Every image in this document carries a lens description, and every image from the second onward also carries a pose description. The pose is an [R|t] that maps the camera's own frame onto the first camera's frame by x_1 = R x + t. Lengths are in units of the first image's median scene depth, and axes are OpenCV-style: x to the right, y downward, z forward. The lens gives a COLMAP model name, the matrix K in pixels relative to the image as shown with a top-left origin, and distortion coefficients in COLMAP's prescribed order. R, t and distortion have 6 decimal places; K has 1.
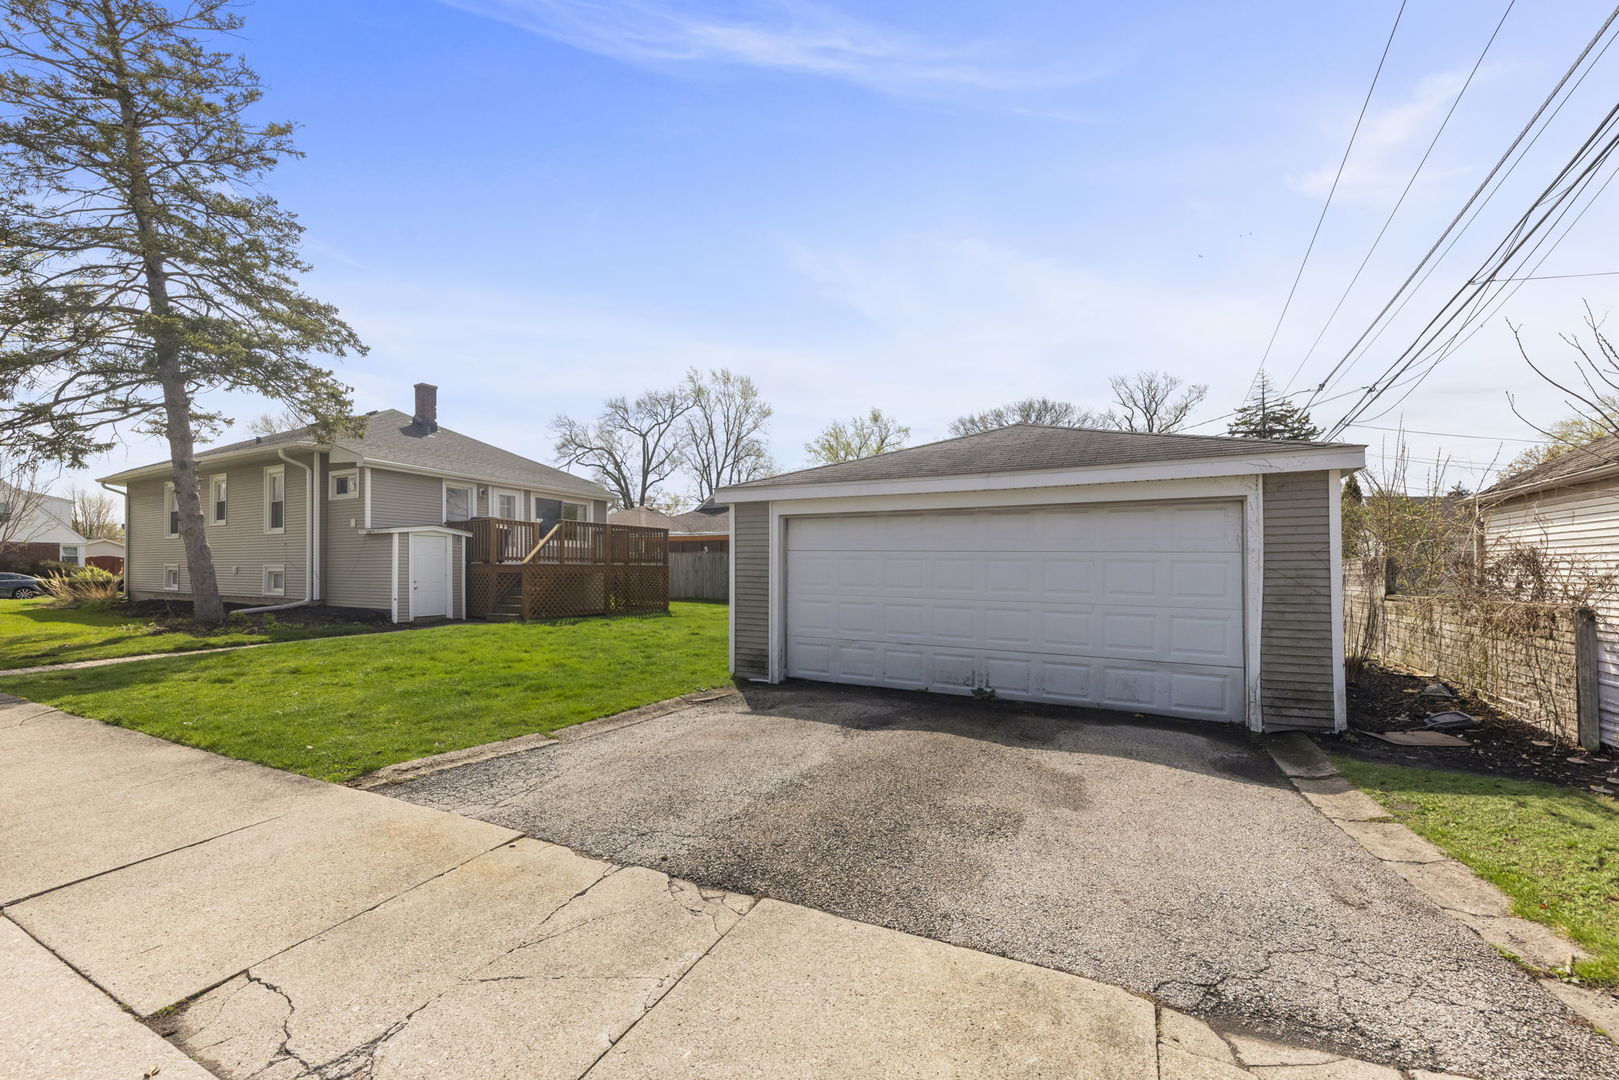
lens RADIAL K [[602.9, 0, 821.0], [0, 602.9, 567.0], [0, 0, 1]] dist [0.000799, 0.000027]
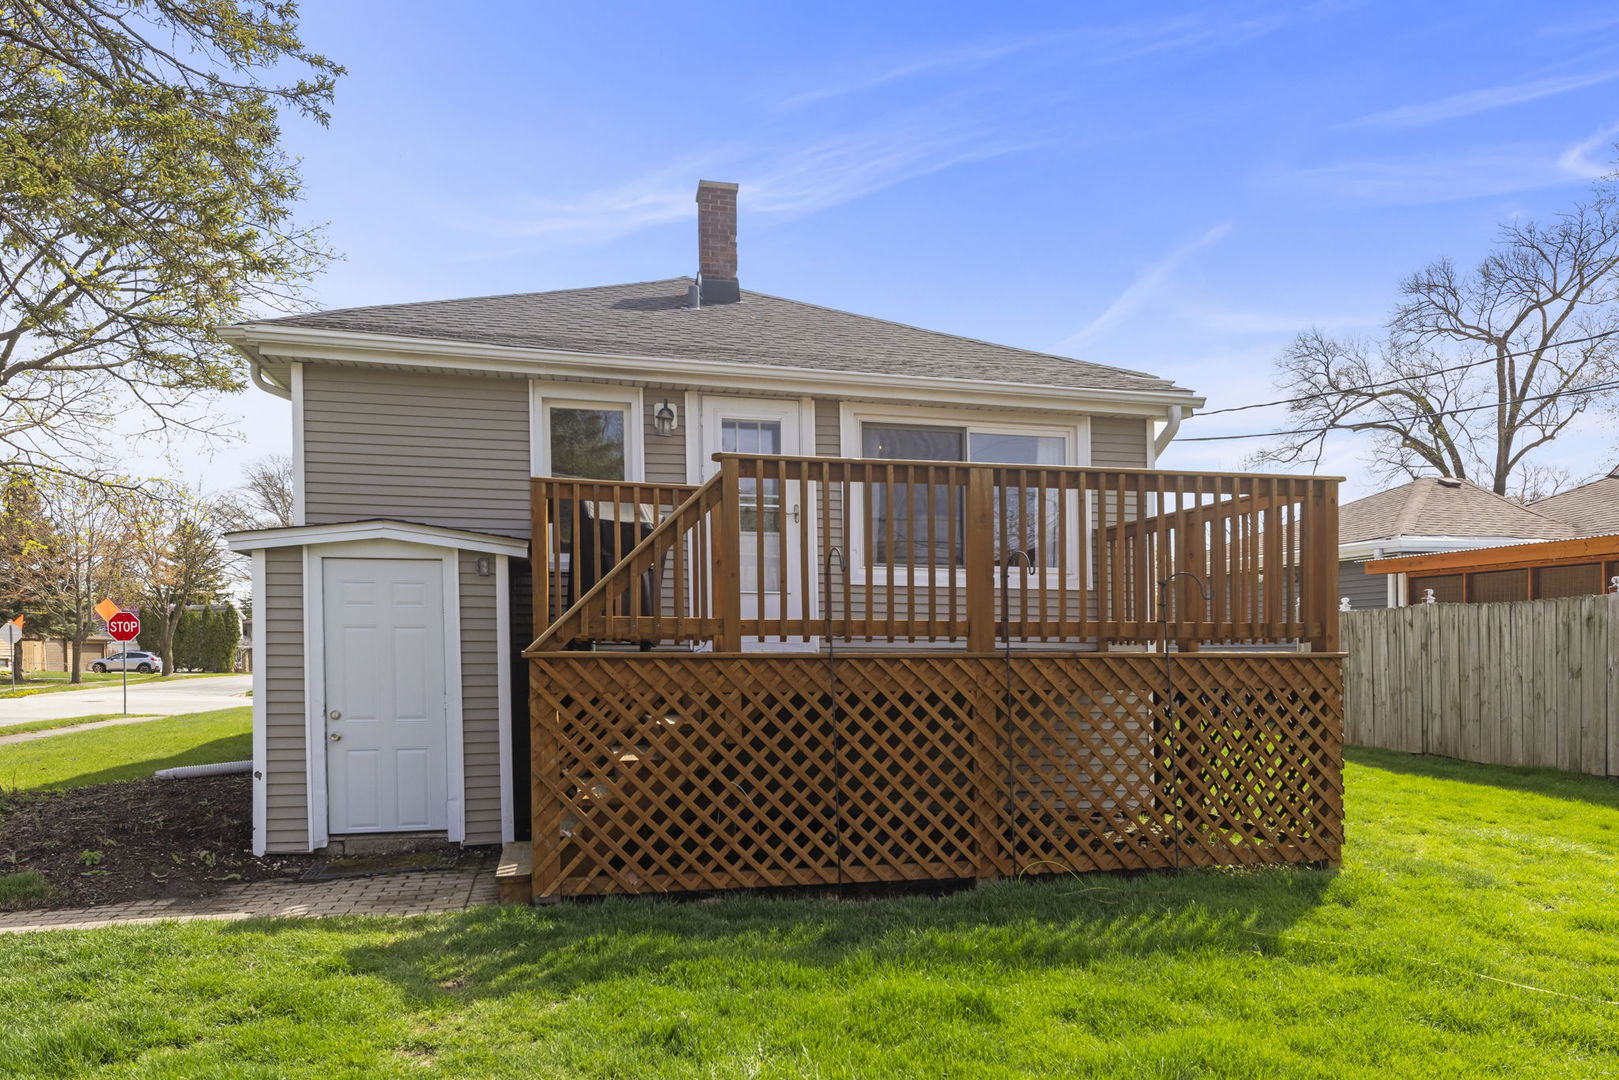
lens RADIAL K [[1108.2, 0, 809.7], [0, 1108.2, 664.5], [0, 0, 1]] dist [0.001131, 0.000483]
pose [[0.651408, 0.005750, -0.758706, -0.015869], [0.005326, 0.999912, 0.012150, -0.000856], [0.758709, -0.011956, 0.651320, 0.121071]]
